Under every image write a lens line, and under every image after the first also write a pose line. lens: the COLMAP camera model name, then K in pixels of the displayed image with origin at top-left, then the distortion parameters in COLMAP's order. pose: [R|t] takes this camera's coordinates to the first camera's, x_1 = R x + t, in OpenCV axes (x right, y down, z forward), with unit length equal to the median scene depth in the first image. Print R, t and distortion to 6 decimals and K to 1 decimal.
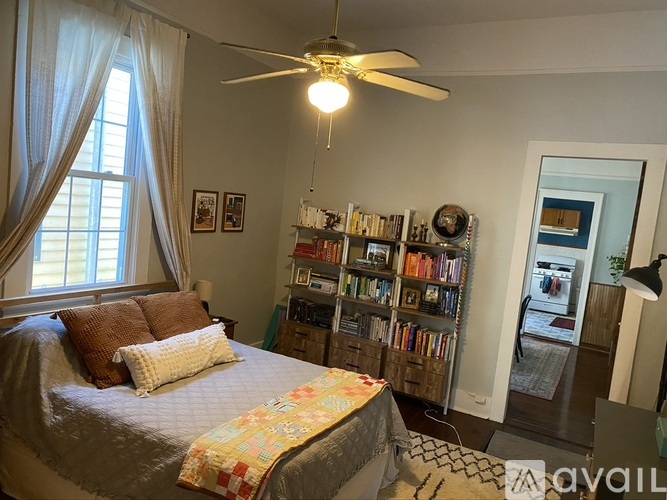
lens RADIAL K [[505.2, 0, 333.5], [0, 505.2, 250.0], [0, 0, 1]] dist [0.001056, -0.000363]
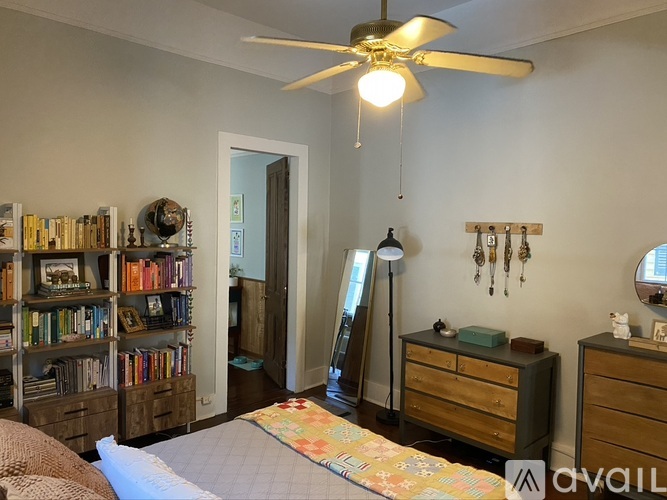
lens RADIAL K [[505.2, 0, 333.5], [0, 505.2, 250.0], [0, 0, 1]] dist [0.001056, -0.000363]
pose [[0.286534, -0.148073, 0.946558, -0.491890], [0.097110, 0.987385, 0.125064, -0.079451], [-0.953136, 0.056085, 0.297299, 0.455456]]
